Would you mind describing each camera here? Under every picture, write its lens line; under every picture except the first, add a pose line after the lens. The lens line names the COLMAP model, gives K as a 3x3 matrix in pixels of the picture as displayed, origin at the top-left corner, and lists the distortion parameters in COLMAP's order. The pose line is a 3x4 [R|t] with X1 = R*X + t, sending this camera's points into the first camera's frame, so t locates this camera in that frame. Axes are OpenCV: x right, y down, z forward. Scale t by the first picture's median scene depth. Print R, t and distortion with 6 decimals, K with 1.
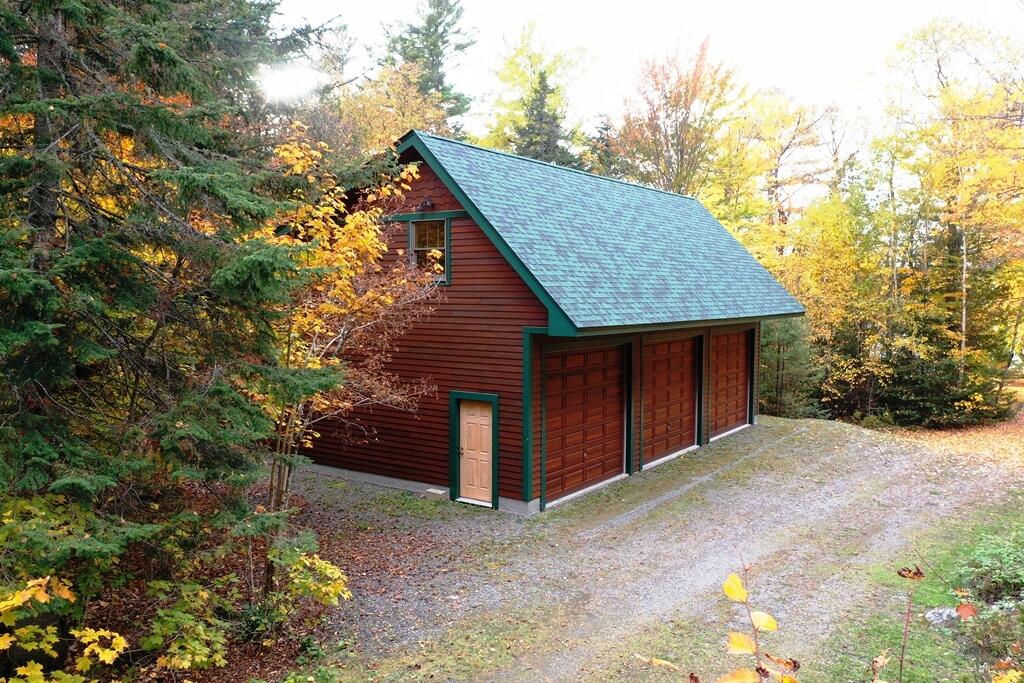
lens RADIAL K [[818.8, 0, 511.3], [0, 818.8, 345.1], [0, 0, 1]] dist [0.012620, 0.004519]
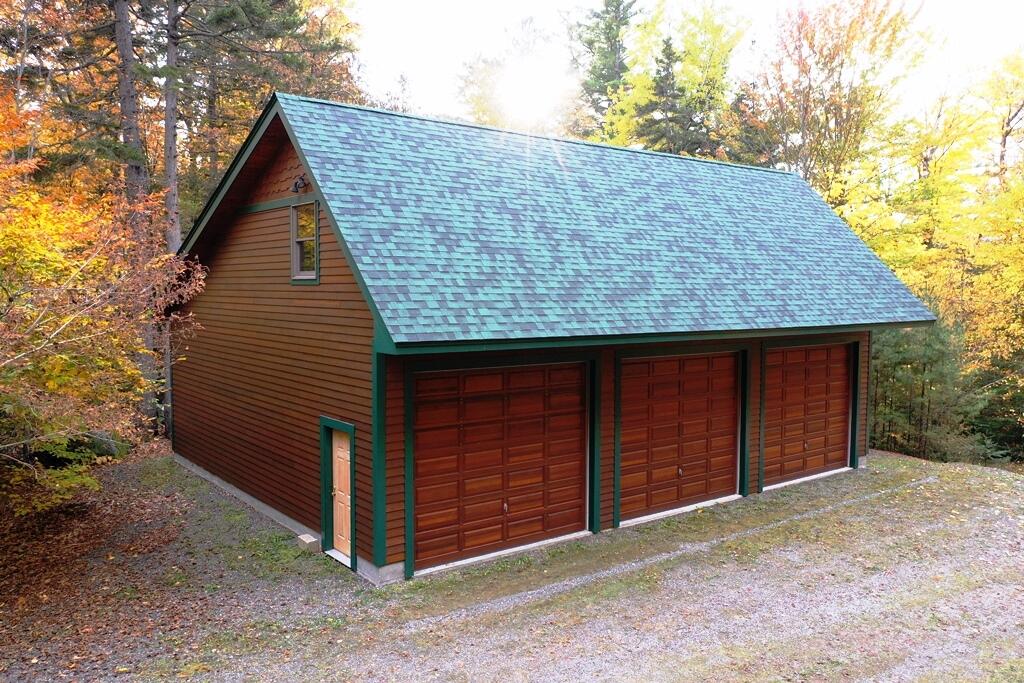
lens RADIAL K [[818.8, 0, 512.4], [0, 818.8, 337.6], [0, 0, 1]] dist [0.012620, 0.004519]
pose [[0.952911, 0.019441, -0.302626, 0.331190], [-0.021486, 0.999763, -0.003430, -0.020712], [0.302488, 0.009771, 0.953103, 0.277751]]
